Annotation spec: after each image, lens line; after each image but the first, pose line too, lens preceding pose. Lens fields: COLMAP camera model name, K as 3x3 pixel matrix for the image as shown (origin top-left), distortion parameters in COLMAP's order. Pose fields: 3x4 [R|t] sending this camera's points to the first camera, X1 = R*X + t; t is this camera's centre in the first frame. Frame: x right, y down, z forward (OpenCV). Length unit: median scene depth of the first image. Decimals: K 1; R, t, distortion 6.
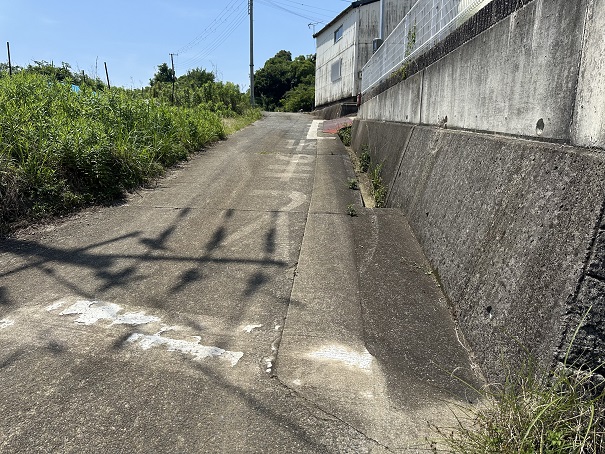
lens RADIAL K [[476.2, 0, 298.1], [0, 476.2, 226.4], [0, 0, 1]] dist [0.215182, -0.324109]
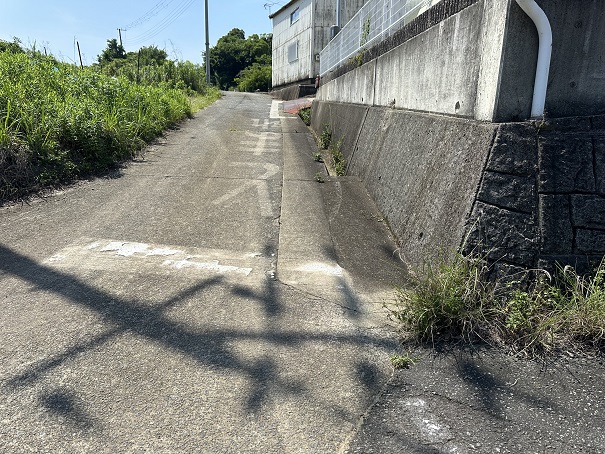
lens RADIAL K [[476.2, 0, 298.1], [0, 476.2, 226.4], [0, 0, 1]] dist [0.215182, -0.324109]
pose [[0.995619, -0.013291, 0.092552, -0.049527], [0.009804, 0.999229, 0.038028, 0.040414], [-0.092986, -0.036954, 0.994981, -0.182091]]
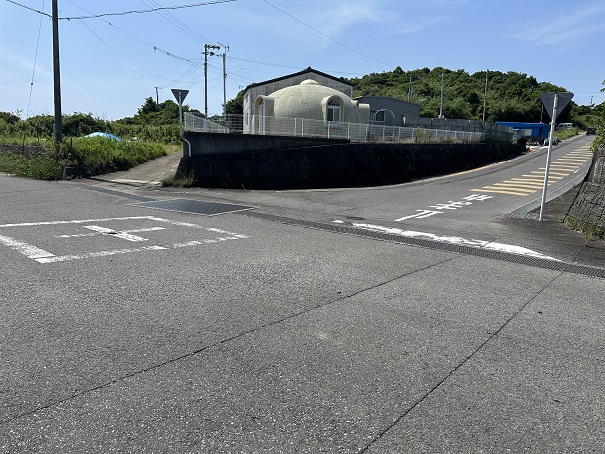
lens RADIAL K [[476.2, 0, 298.1], [0, 476.2, 226.4], [0, 0, 1]] dist [0.215182, -0.324109]
pose [[0.999555, 0.014651, 0.025996, 1.022215], [-0.013647, 0.999170, -0.038380, 0.590775], [-0.026537, 0.038008, 0.998925, -3.274360]]
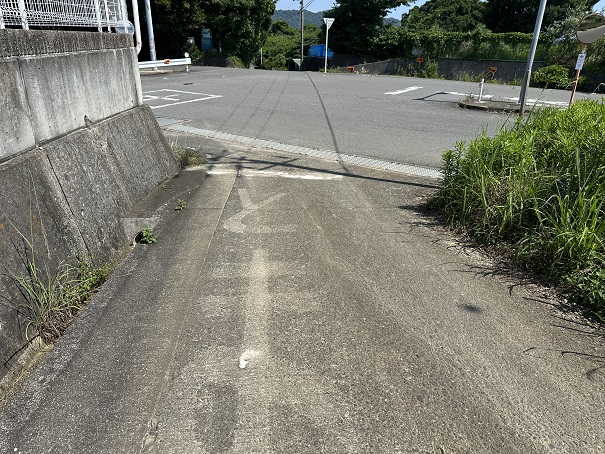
lens RADIAL K [[476.2, 0, 298.1], [0, 476.2, 226.4], [0, 0, 1]] dist [0.215182, -0.324109]
pose [[-0.989445, 0.040073, -0.139257, 0.005302], [-0.040026, 0.848036, 0.528425, -0.518106], [0.139271, 0.528421, -0.837481, 1.787856]]
